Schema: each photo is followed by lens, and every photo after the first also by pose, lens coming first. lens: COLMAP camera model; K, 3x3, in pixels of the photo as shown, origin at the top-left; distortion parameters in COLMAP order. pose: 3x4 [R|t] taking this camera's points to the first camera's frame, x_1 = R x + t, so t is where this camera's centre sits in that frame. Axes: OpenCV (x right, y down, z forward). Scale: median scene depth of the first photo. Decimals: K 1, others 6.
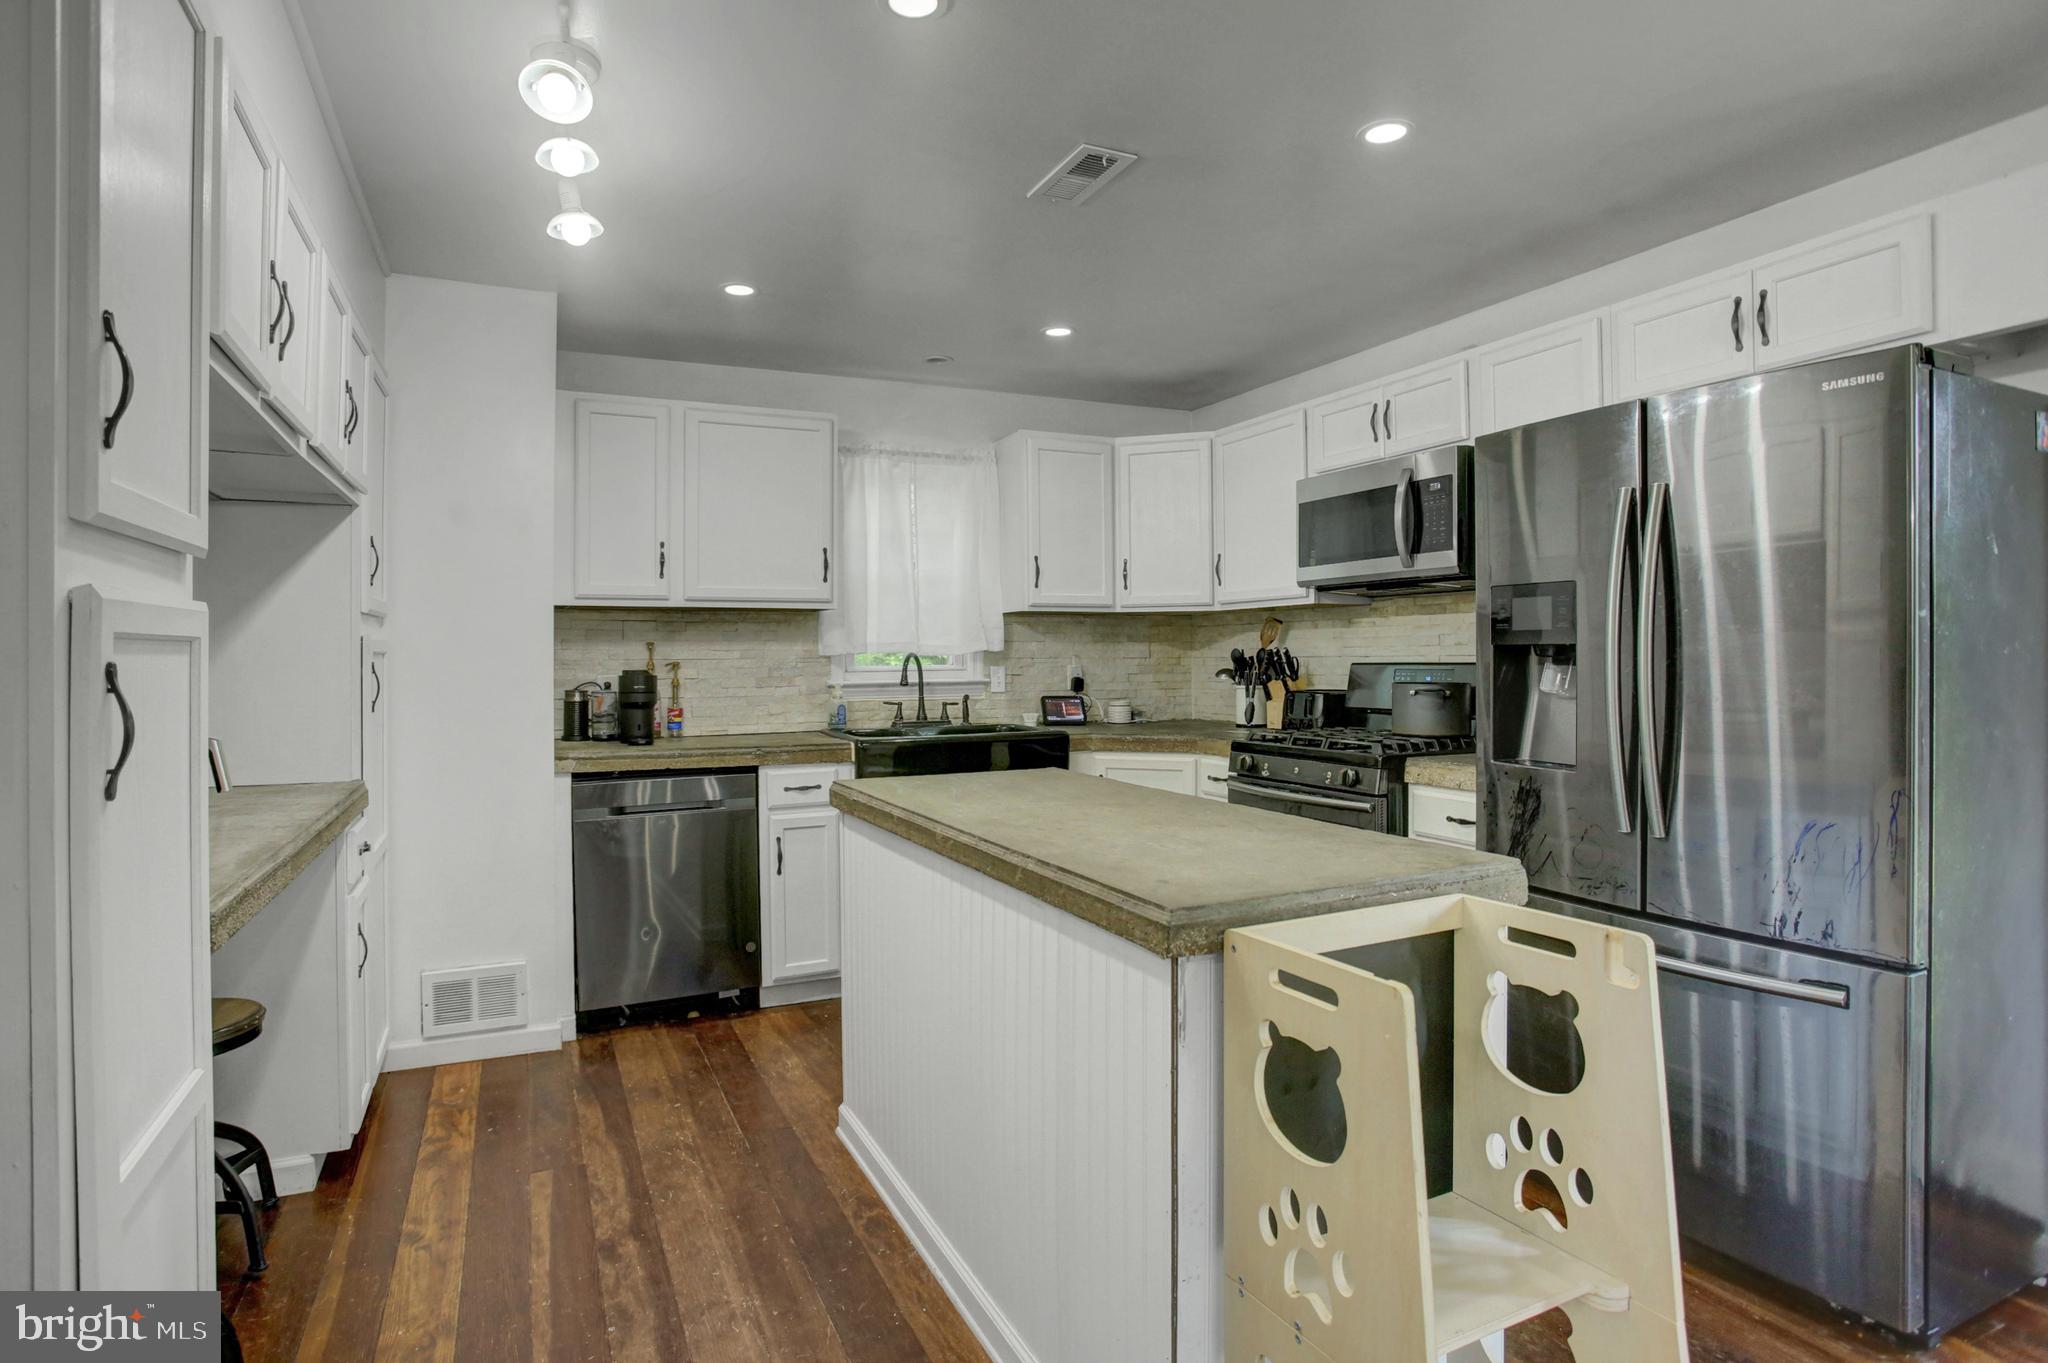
lens RADIAL K [[1073.9, 0, 1008.7], [0, 1073.9, 657.9], [0, 0, 1]] dist [-0.077278, 0.040495]
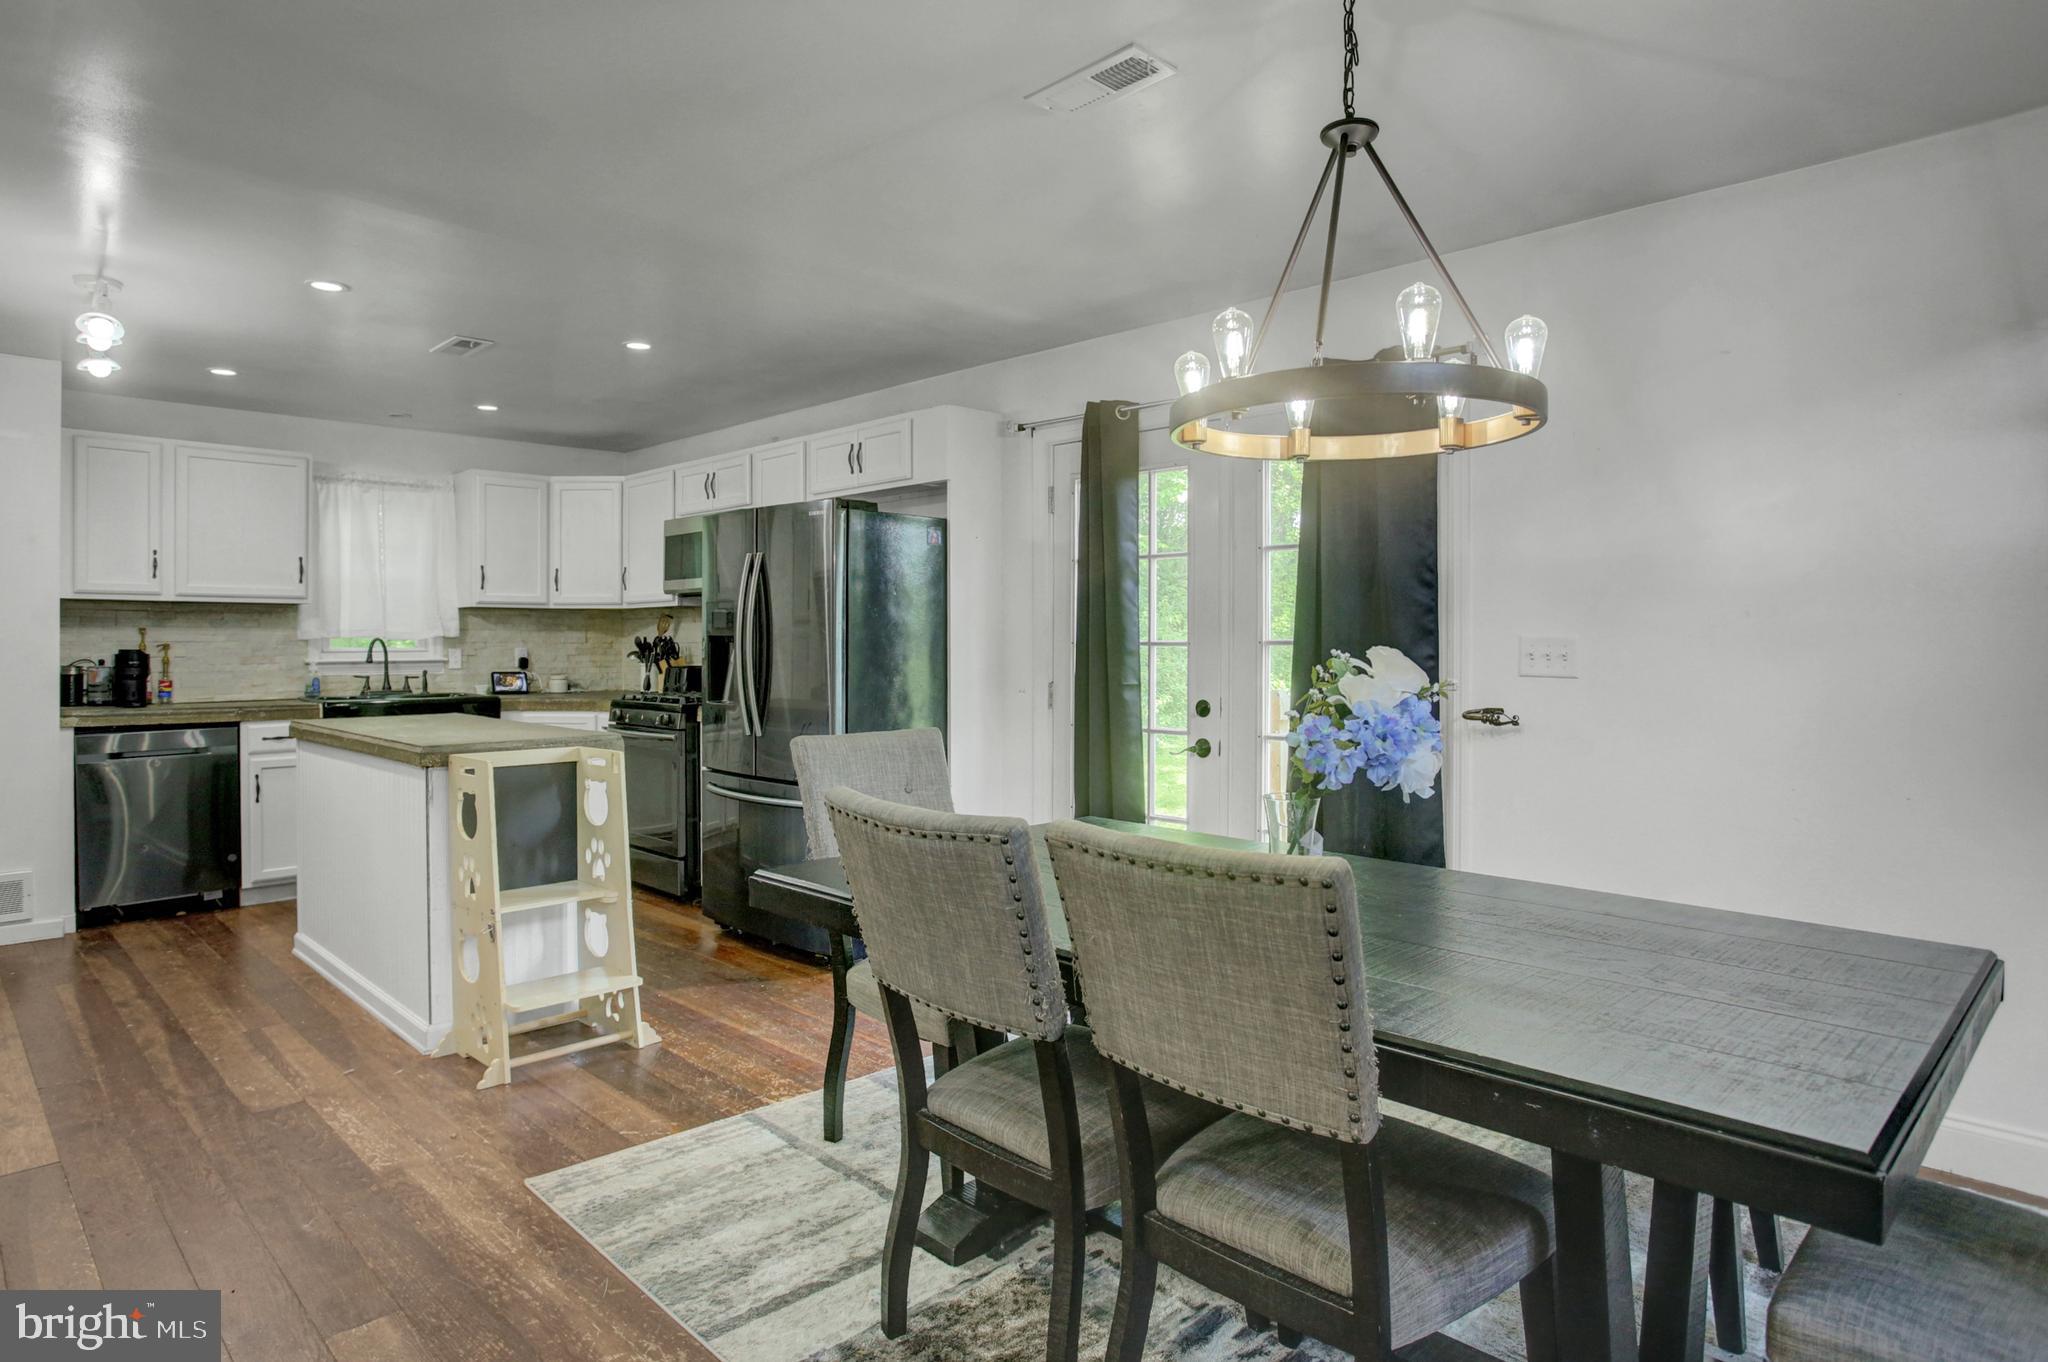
lens RADIAL K [[1150.3, 0, 976.2], [0, 1150.3, 648.6], [0, 0, 1]] dist [-0.049056, 0.036619]
pose [[0.945483, 0.004292, 0.325643, 0.154334], [-0.005433, 0.999982, 0.002594, 0.000980], [-0.325626, -0.004222, 0.945489, -0.567943]]
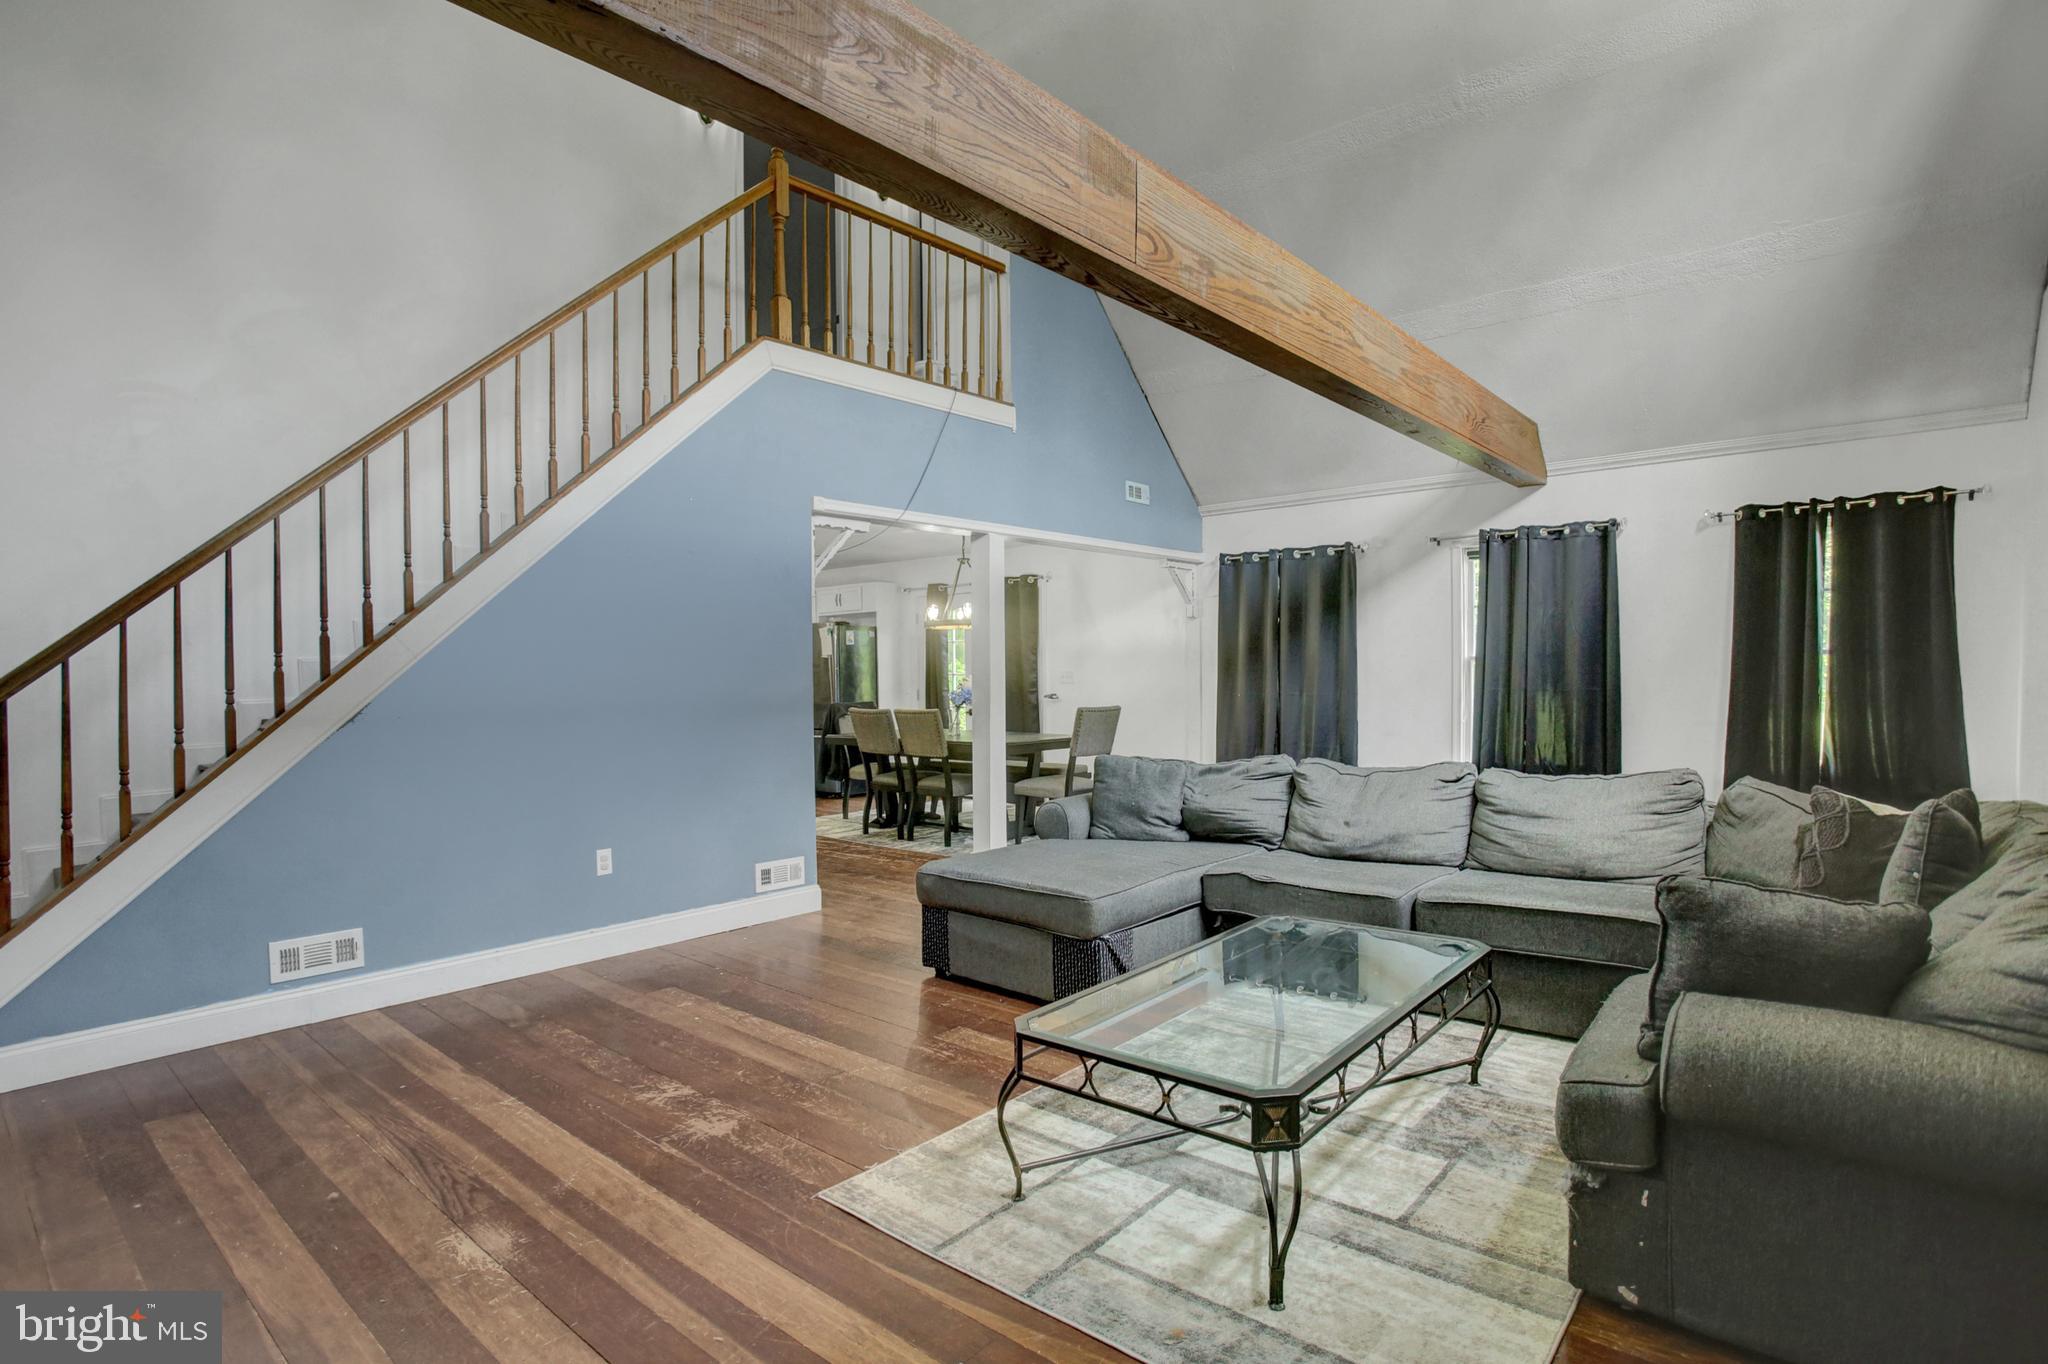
lens RADIAL K [[1013.6, 0, 997.4], [0, 1013.6, 661.9], [0, 0, 1]] dist [-0.068004, 0.029064]
pose [[0.914146, -0.008056, 0.405304, -0.230930], [0.013425, 0.999856, -0.010405, -0.005159], [-0.405162, 0.014952, 0.914123, -1.842872]]
